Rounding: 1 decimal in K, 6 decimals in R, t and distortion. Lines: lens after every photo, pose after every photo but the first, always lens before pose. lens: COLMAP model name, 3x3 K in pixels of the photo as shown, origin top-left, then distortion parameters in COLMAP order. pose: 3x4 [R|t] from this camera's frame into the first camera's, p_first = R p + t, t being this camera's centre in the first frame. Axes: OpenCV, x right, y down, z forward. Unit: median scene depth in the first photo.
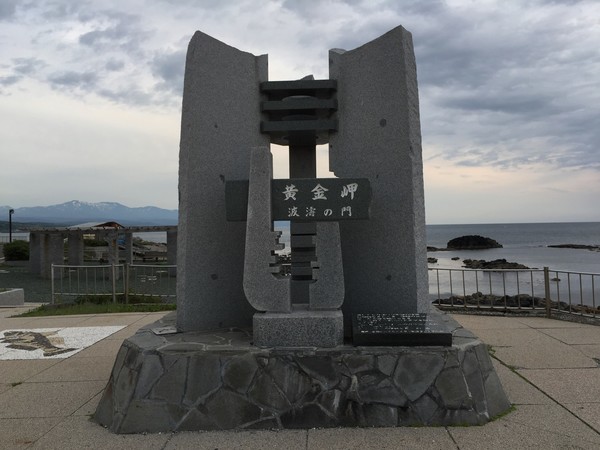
lens RADIAL K [[510.4, 0, 300.0], [0, 510.4, 225.0], [0, 0, 1]] dist [0.005168, -0.004882]
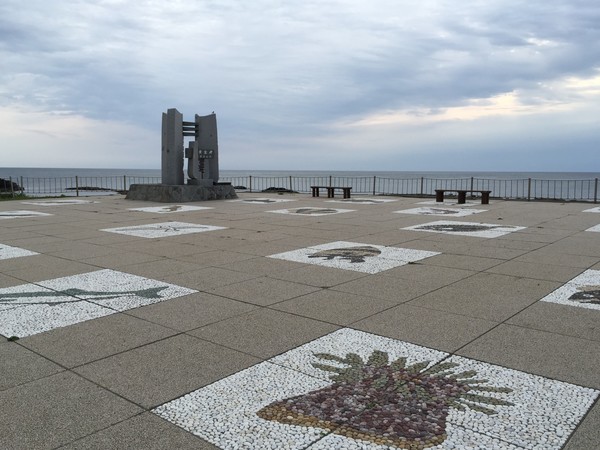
lens RADIAL K [[510.4, 0, 300.0], [0, 510.4, 225.0], [0, 0, 1]] dist [0.005168, -0.004882]
pose [[0.628169, -0.066725, 0.775210, -2.834902], [-0.014684, 0.995122, 0.097552, 0.116739], [-0.777938, -0.072663, 0.624125, -2.382166]]
